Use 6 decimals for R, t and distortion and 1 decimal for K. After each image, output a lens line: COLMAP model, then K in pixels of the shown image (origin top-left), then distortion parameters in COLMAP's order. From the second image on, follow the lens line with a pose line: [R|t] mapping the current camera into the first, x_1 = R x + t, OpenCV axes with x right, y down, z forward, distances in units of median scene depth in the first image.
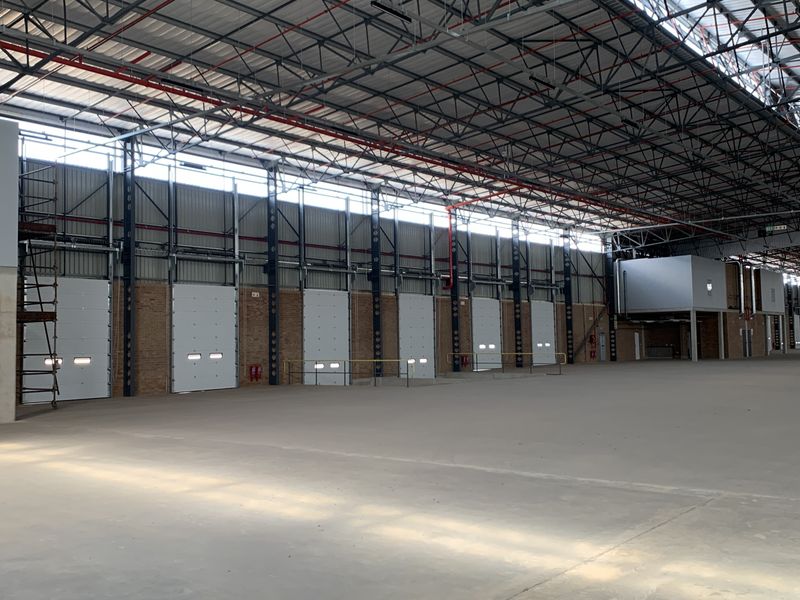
lens RADIAL K [[837.3, 0, 393.4], [0, 837.3, 284.0], [0, 0, 1]] dist [0.045662, 0.000000]
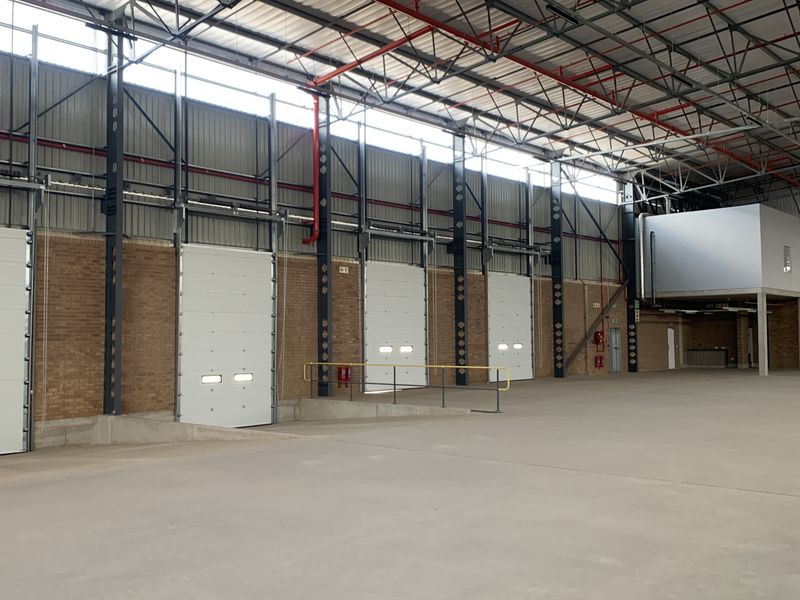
lens RADIAL K [[837.3, 0, 387.5], [0, 837.3, 290.8], [0, 0, 1]] dist [0.045662, 0.000000]
pose [[0.998774, 0.006333, -0.049096, 0.115122], [-0.005725, 0.999905, 0.012508, 0.024560], [0.049171, -0.012211, 0.998716, 0.381200]]
